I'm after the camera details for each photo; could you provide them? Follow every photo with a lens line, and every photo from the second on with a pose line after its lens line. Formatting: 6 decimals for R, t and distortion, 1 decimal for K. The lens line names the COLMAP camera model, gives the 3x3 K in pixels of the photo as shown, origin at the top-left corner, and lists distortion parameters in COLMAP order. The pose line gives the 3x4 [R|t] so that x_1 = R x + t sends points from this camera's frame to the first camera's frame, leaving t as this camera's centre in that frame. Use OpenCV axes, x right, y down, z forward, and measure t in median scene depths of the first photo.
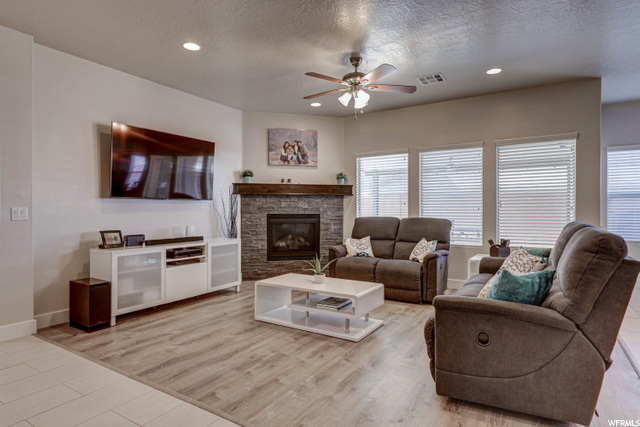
lens RADIAL K [[359.2, 0, 318.1], [0, 359.2, 212.1], [0, 0, 1]] dist [0.004330, 0.000418]
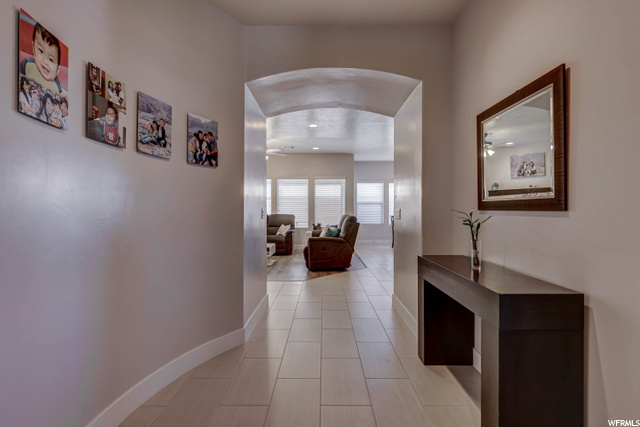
lens RADIAL K [[320.5, 0, 321.7], [0, 320.5, 211.9], [0, 0, 1]] dist [0.009289, 0.000636]
pose [[0.851900, -0.006267, 0.523667, -0.468714], [0.007310, 0.999973, 0.000075, 0.006715], [-0.523654, 0.003764, 0.851923, -0.641649]]
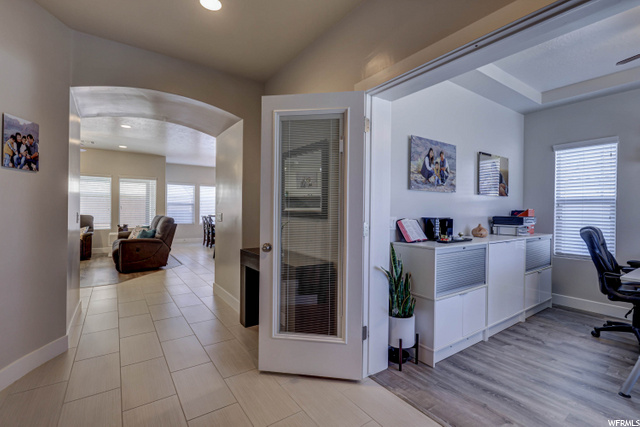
lens RADIAL K [[291.1, 0, 319.5], [0, 291.1, 211.7], [0, 0, 1]] dist [0.003111, -0.001389]
pose [[0.391628, -0.004983, 0.920110, -0.586786], [-0.001014, 0.999982, 0.005848, -0.007796], [-0.920123, -0.003223, 0.391617, -0.690920]]
